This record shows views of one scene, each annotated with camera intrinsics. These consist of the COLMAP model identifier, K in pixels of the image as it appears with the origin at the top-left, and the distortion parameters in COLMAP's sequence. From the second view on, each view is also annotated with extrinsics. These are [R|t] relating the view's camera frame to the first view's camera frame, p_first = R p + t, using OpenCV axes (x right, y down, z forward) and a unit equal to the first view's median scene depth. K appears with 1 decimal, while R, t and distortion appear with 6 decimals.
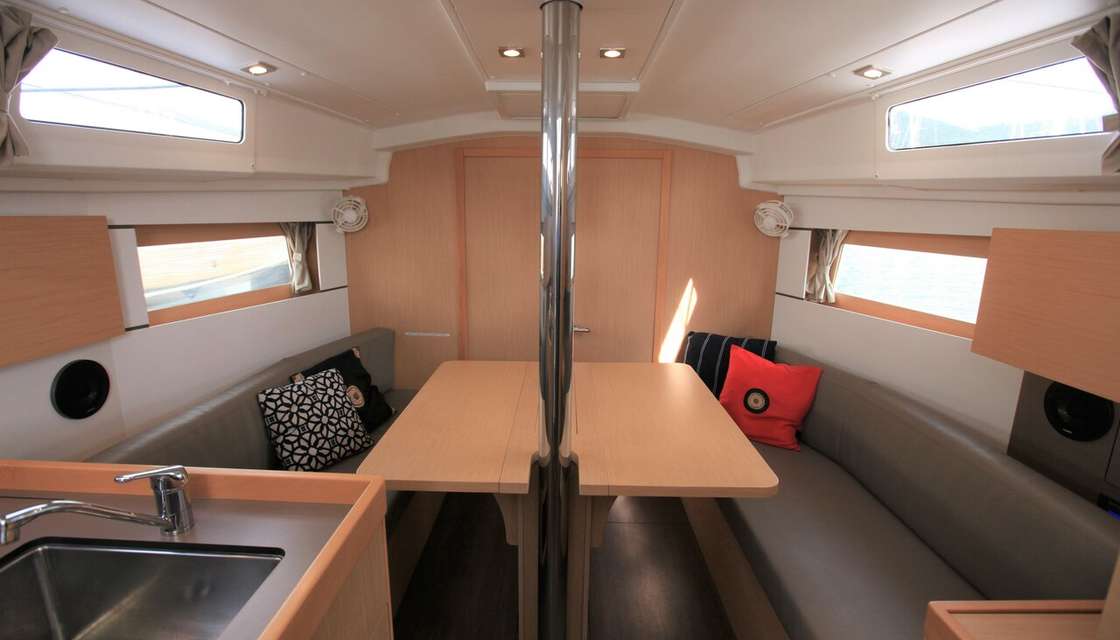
lens RADIAL K [[507.9, 0, 549.1], [0, 507.9, 319.5], [0, 0, 1]] dist [-0.042635, 0.012953]
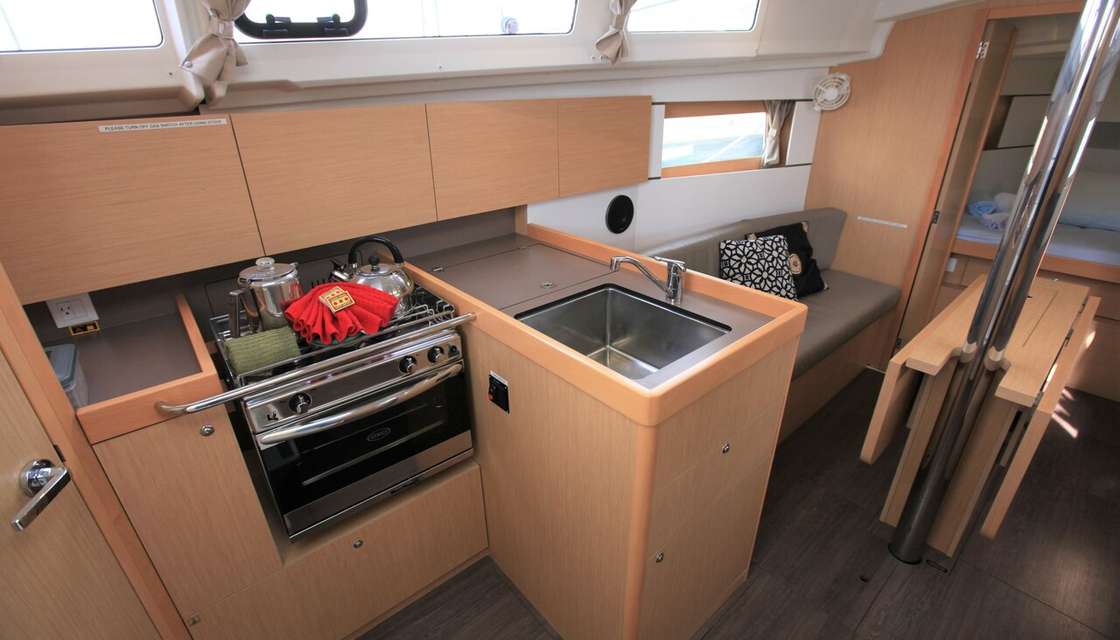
lens RADIAL K [[509.0, 0, 548.8], [0, 509.0, 318.8], [0, 0, 1]] dist [-0.069906, 0.035406]
pose [[0.665039, 0.289424, -0.688445, 0.068860], [-0.124751, 0.951950, 0.279692, 0.028368], [0.736315, -0.100122, 0.669190, -0.197495]]
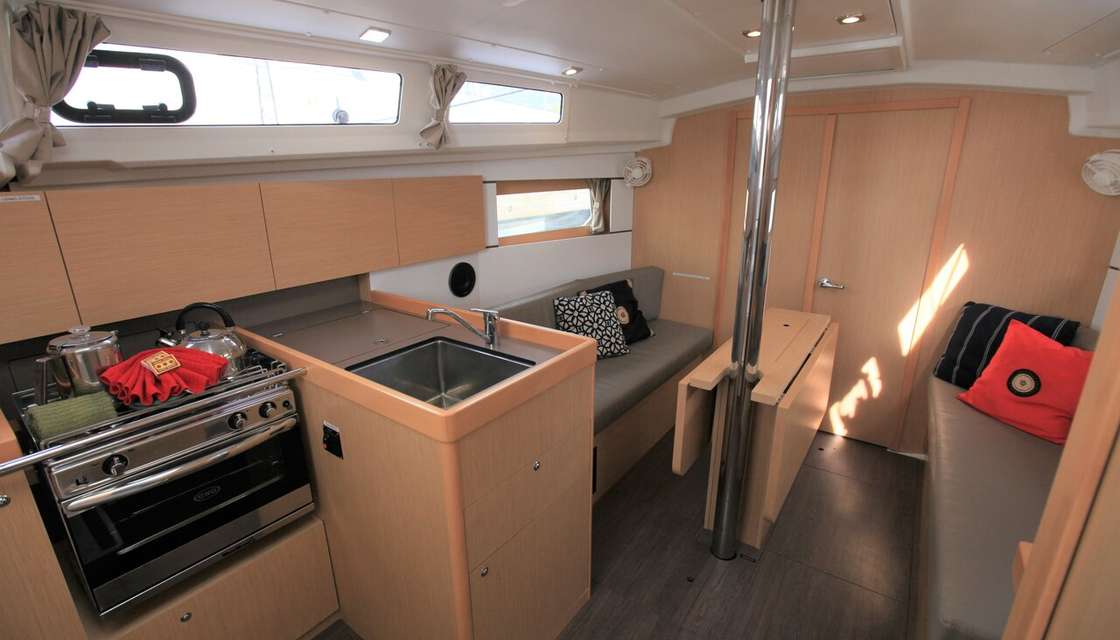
lens RADIAL K [[507.9, 0, 549.1], [0, 507.9, 319.5], [0, 0, 1]] dist [-0.042635, 0.012953]
pose [[0.818924, 0.145663, -0.555109, 0.221521], [-0.096656, 0.988443, 0.116780, 0.034669], [0.565704, -0.041980, 0.823539, -0.213836]]
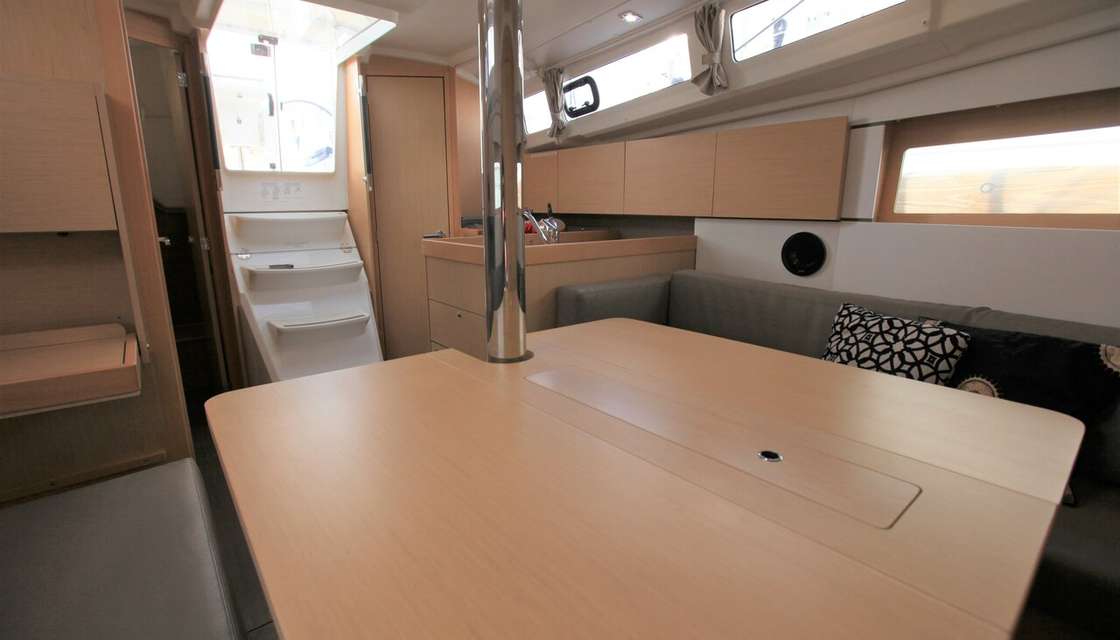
lens RADIAL K [[507.9, 0, 549.1], [0, 507.9, 319.5], [0, 0, 1]] dist [-0.042635, 0.012953]
pose [[-0.756277, 0.137011, -0.639744, 0.384731], [-0.139903, 0.921342, 0.362707, -0.075741], [0.639118, 0.363809, -0.677622, 1.222163]]
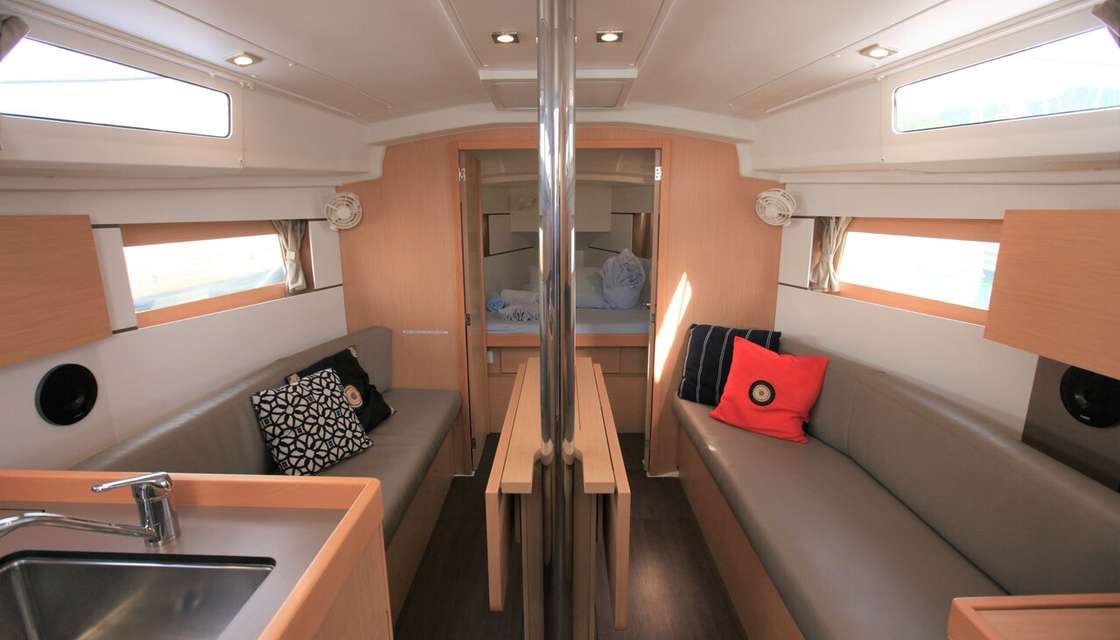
lens RADIAL K [[507.9, 0, 549.1], [0, 507.9, 319.5], [0, 0, 1]] dist [-0.042635, 0.012953]
pose [[0.999814, -0.019127, 0.002361, -0.002626], [0.019112, 0.999798, 0.006266, 0.004962], [-0.002480, -0.006220, 0.999978, 0.024422]]
